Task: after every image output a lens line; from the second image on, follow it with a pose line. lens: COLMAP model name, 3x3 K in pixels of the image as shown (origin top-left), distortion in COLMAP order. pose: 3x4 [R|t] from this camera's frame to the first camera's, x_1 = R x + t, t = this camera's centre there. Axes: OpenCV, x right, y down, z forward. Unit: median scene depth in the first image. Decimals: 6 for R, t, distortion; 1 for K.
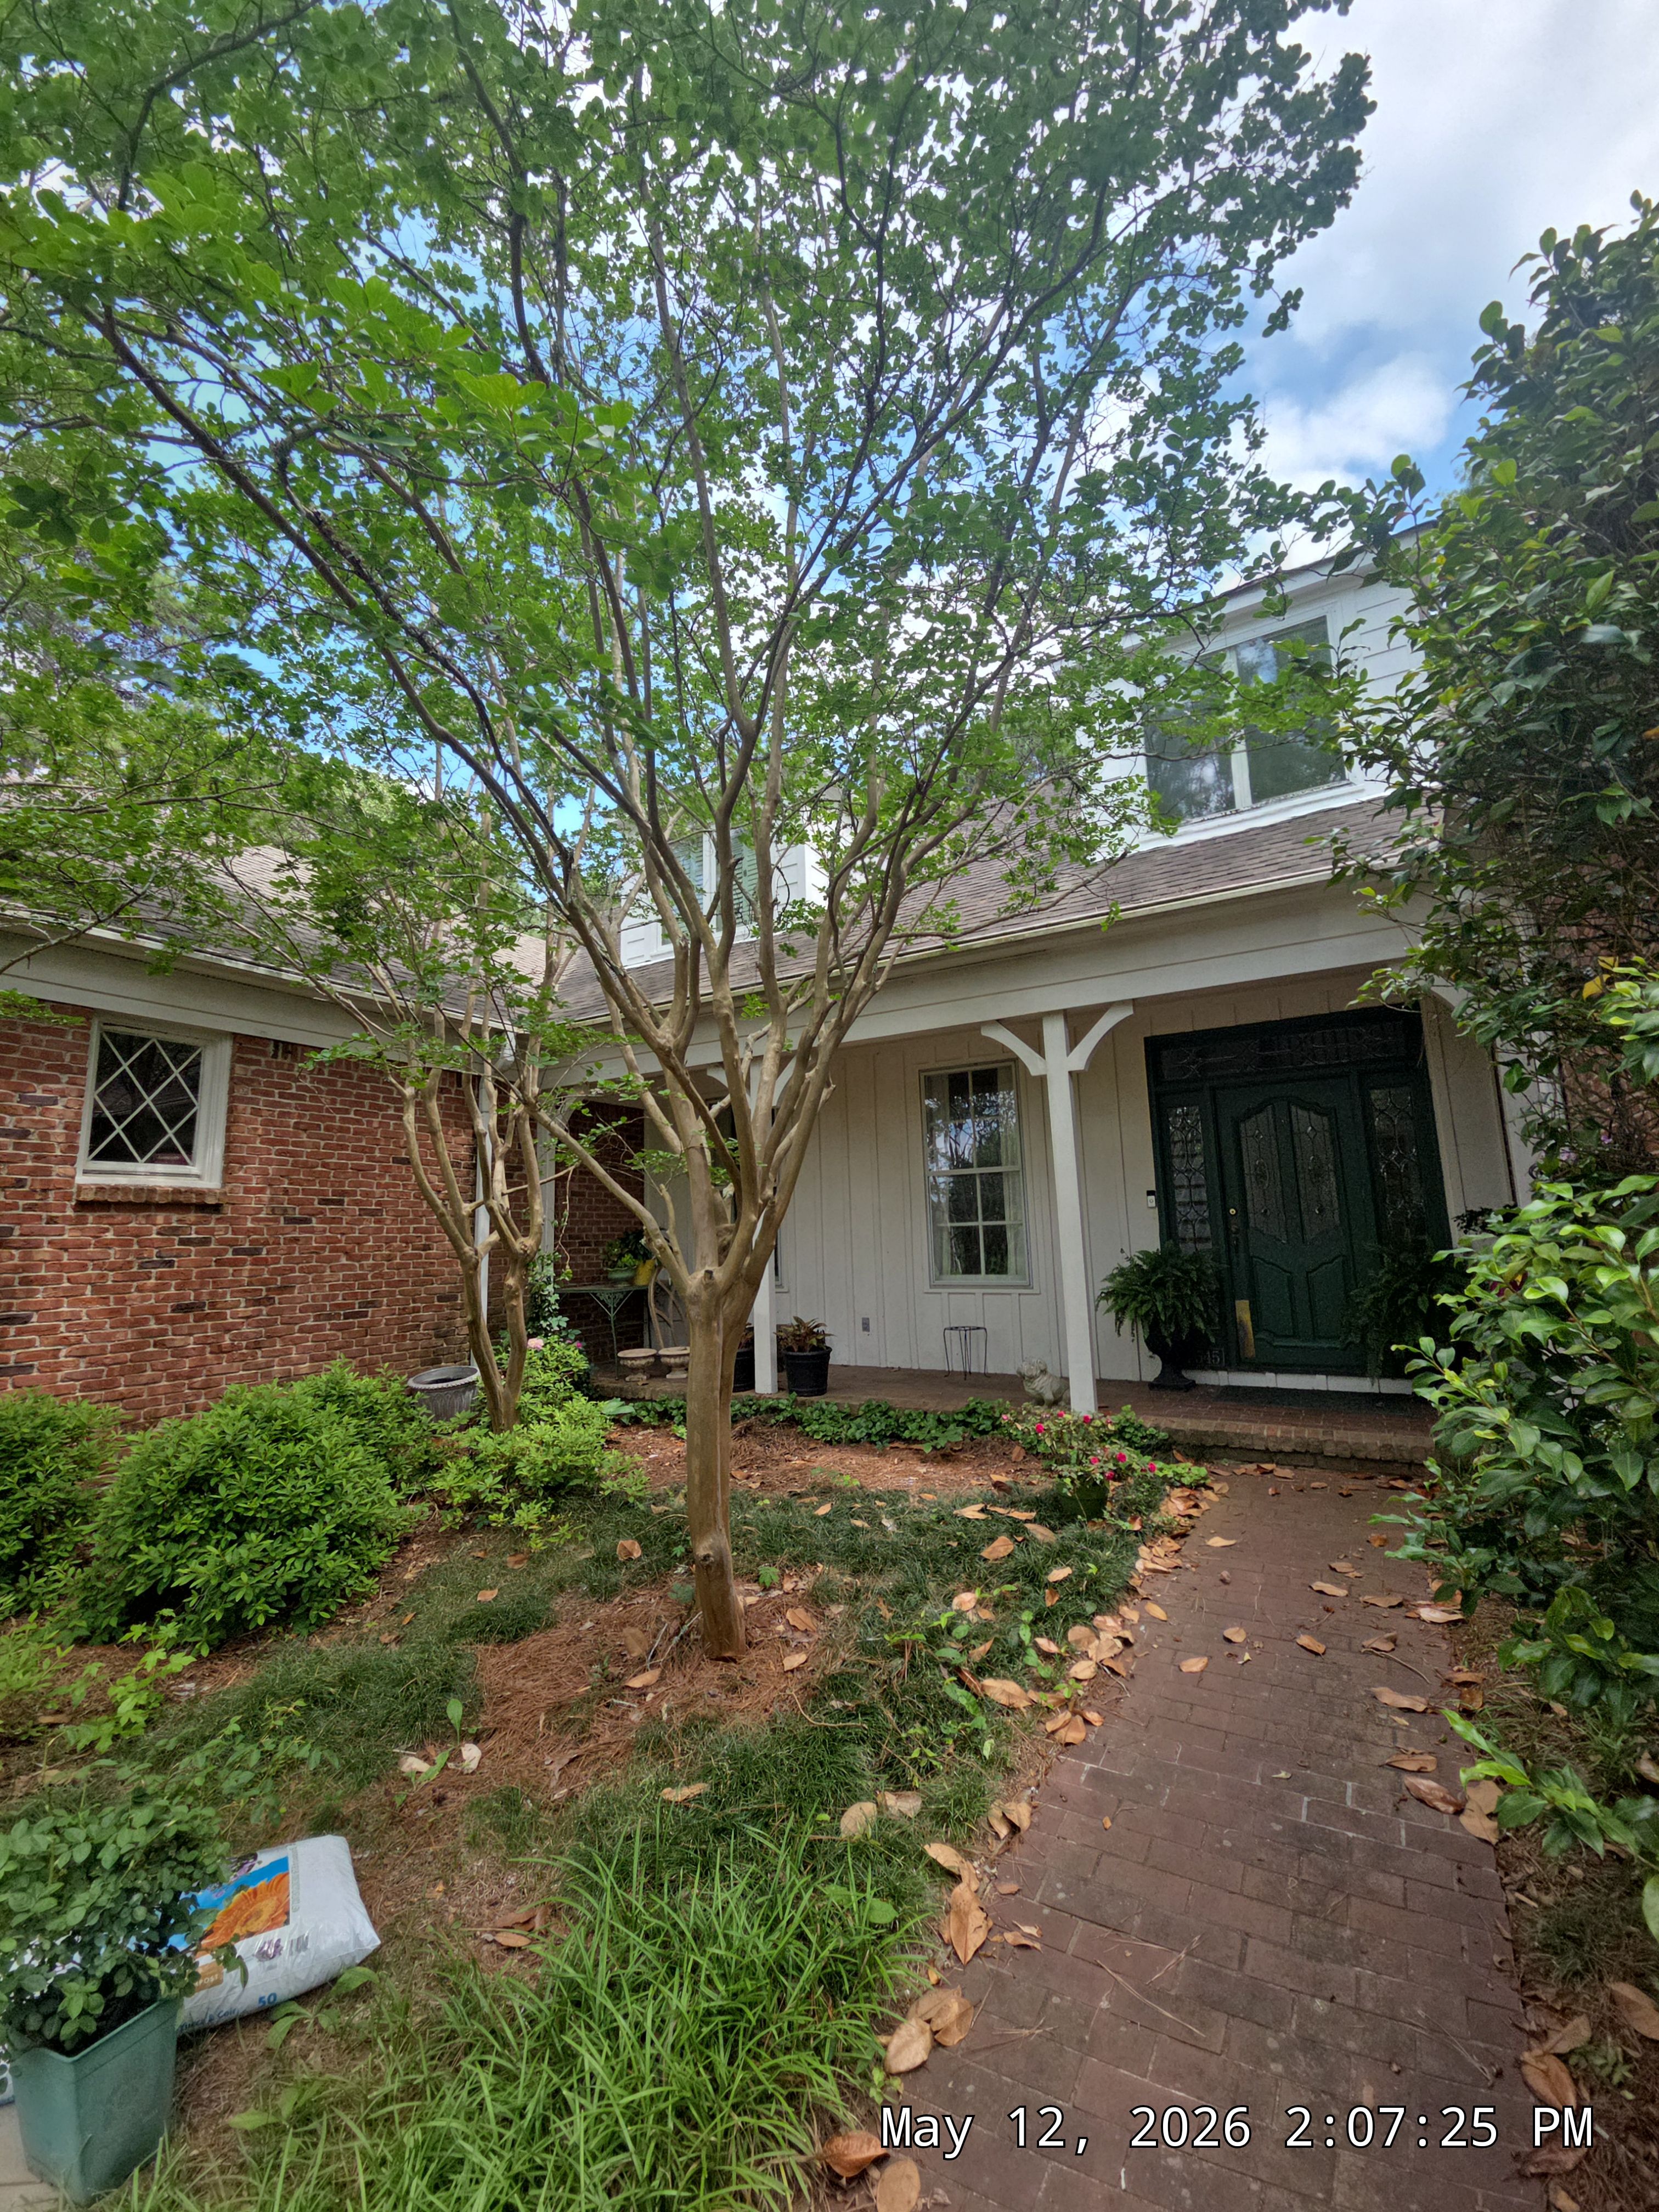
lens RADIAL K [[914.0, 0, 829.5], [0, 914.0, 1106.0], [0, 0, 1]] dist [0.017066, -0.006327]
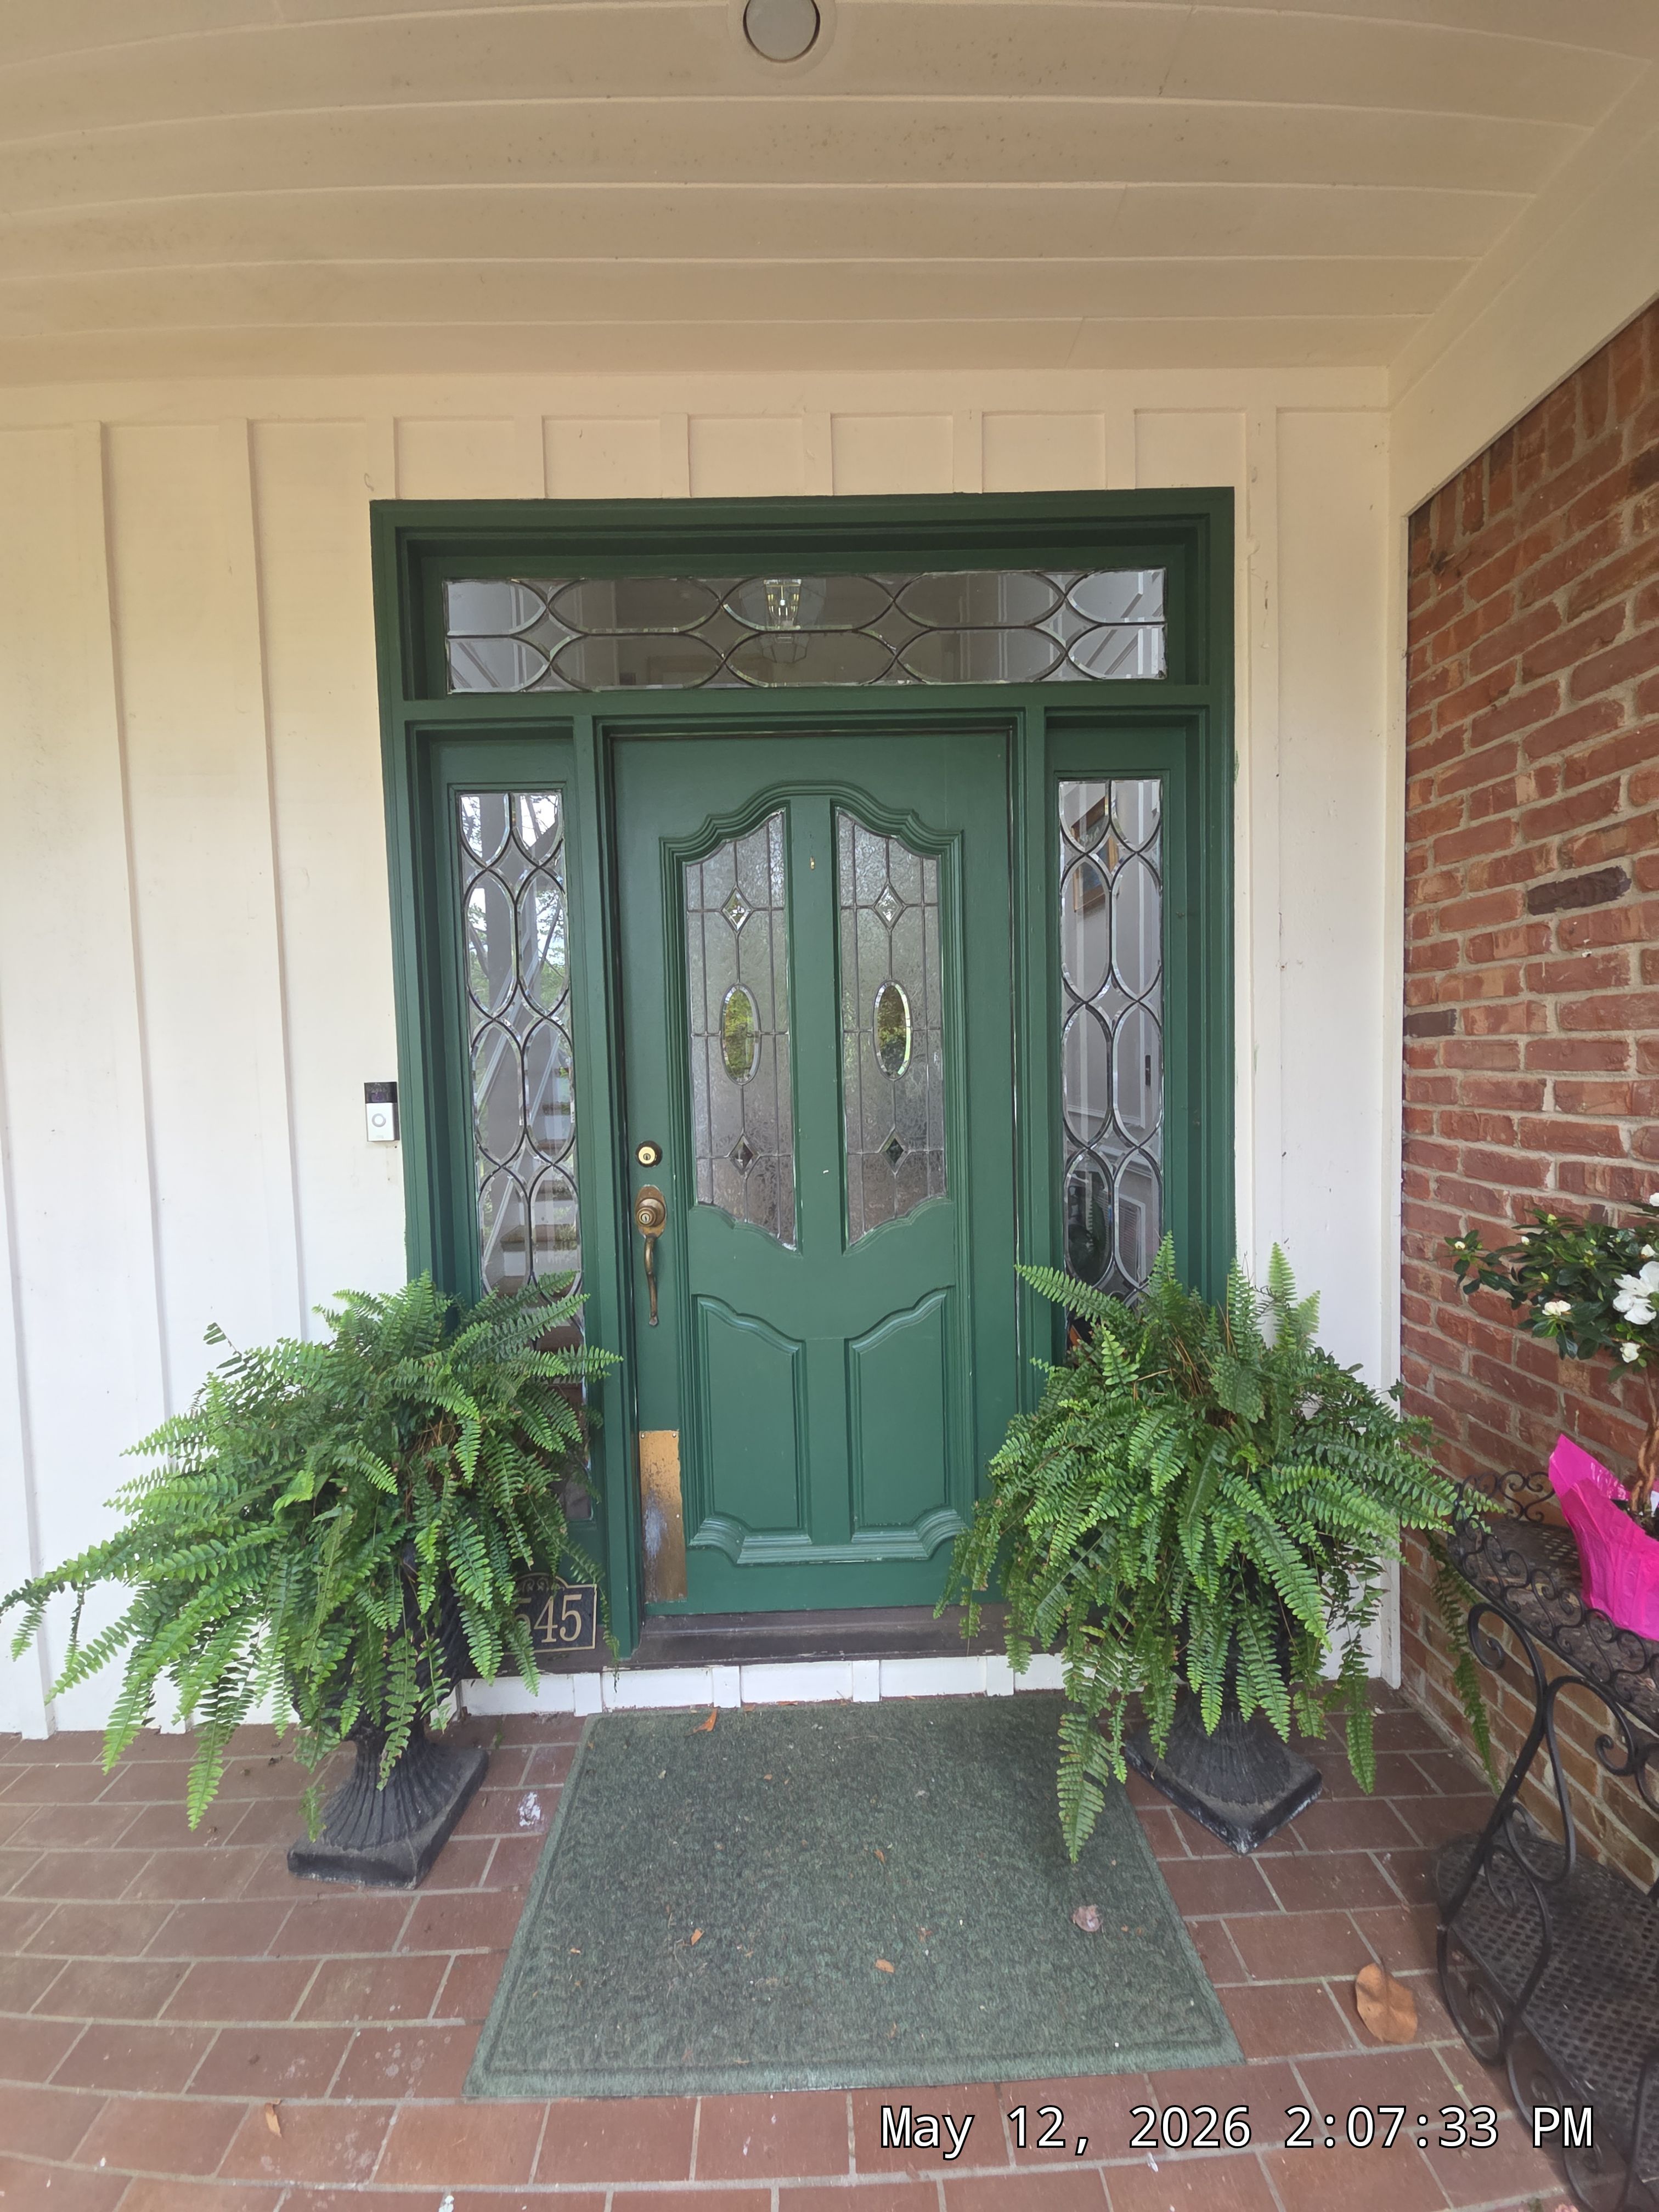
lens RADIAL K [[914.0, 0, 829.5], [0, 914.0, 1106.0], [0, 0, 1]] dist [0.017066, -0.006327]
pose [[0.835182, -0.022562, 0.549510, 0.290525], [-0.080926, 0.983241, 0.163366, 0.040551], [-0.543987, -0.180910, 0.819360, 0.647408]]
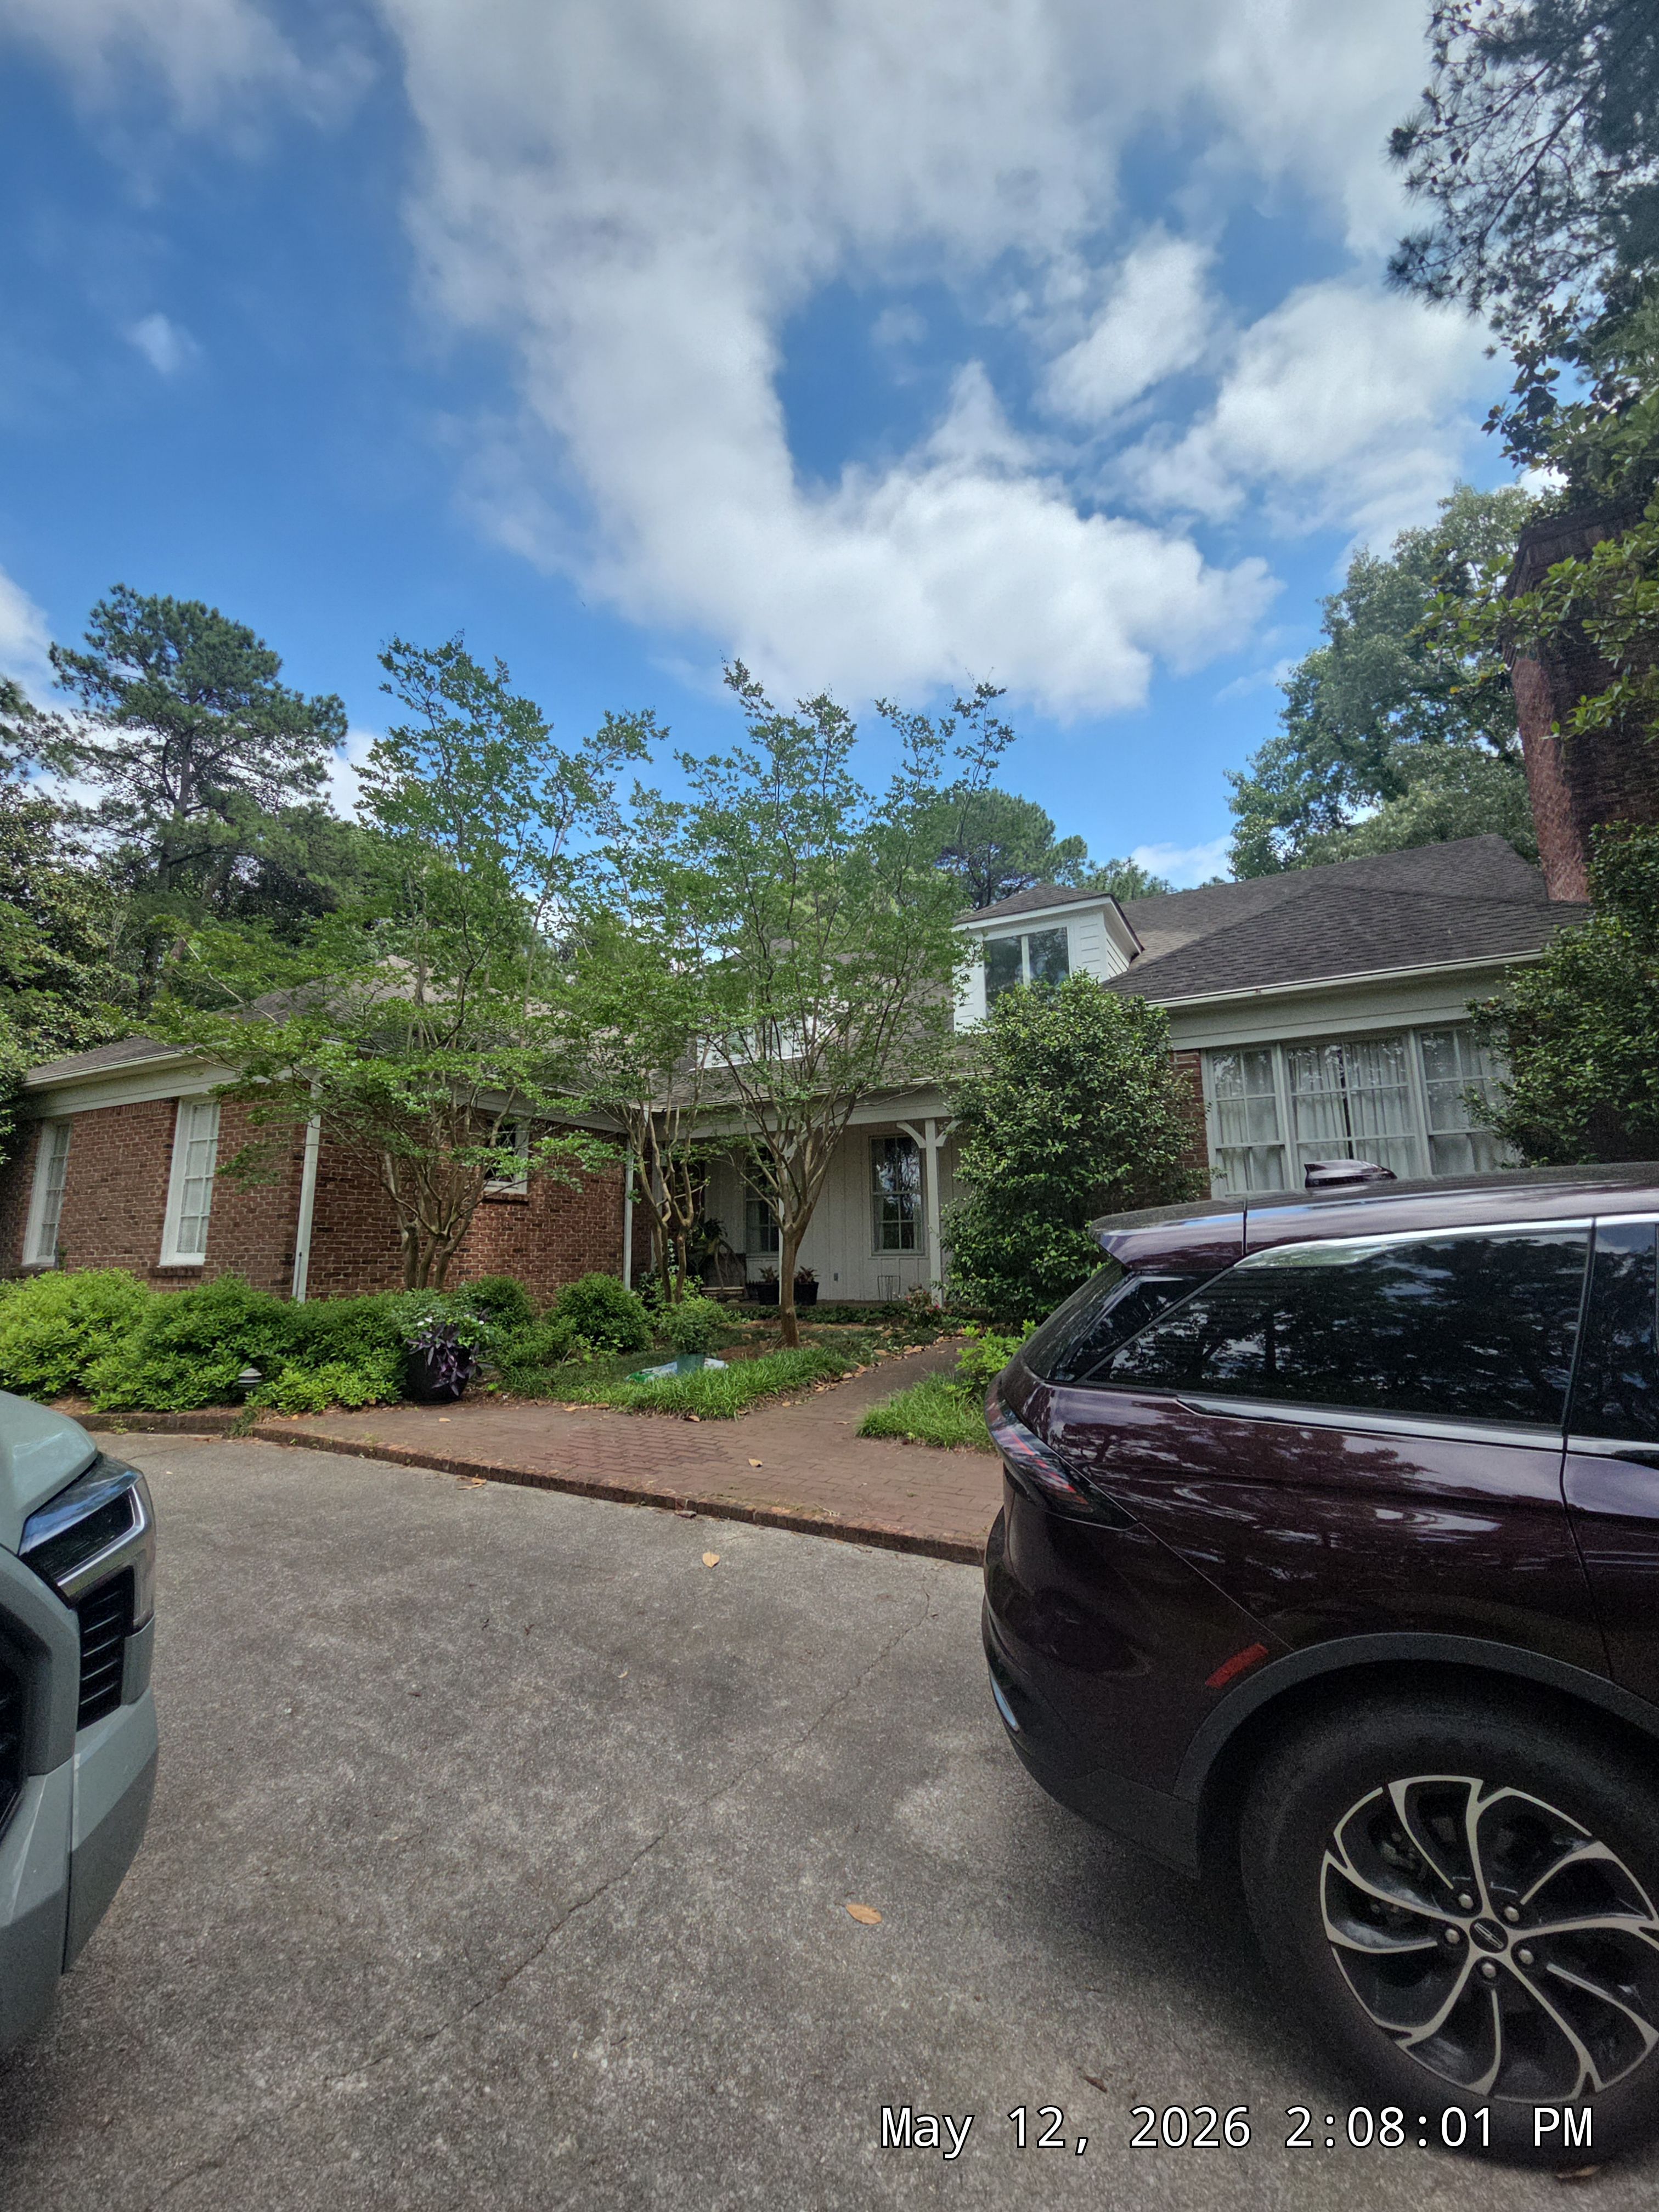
lens RADIAL K [[1030.9, 0, 829.9], [0, 1030.9, 1072.5], [0, 0, 1]] dist [0.001554, 0.000095]
pose [[0.999401, 0.024914, 0.024015, -0.040777], [-0.024184, 0.999251, -0.030223, -0.130960], [-0.024750, 0.029624, 0.999255, -1.350056]]
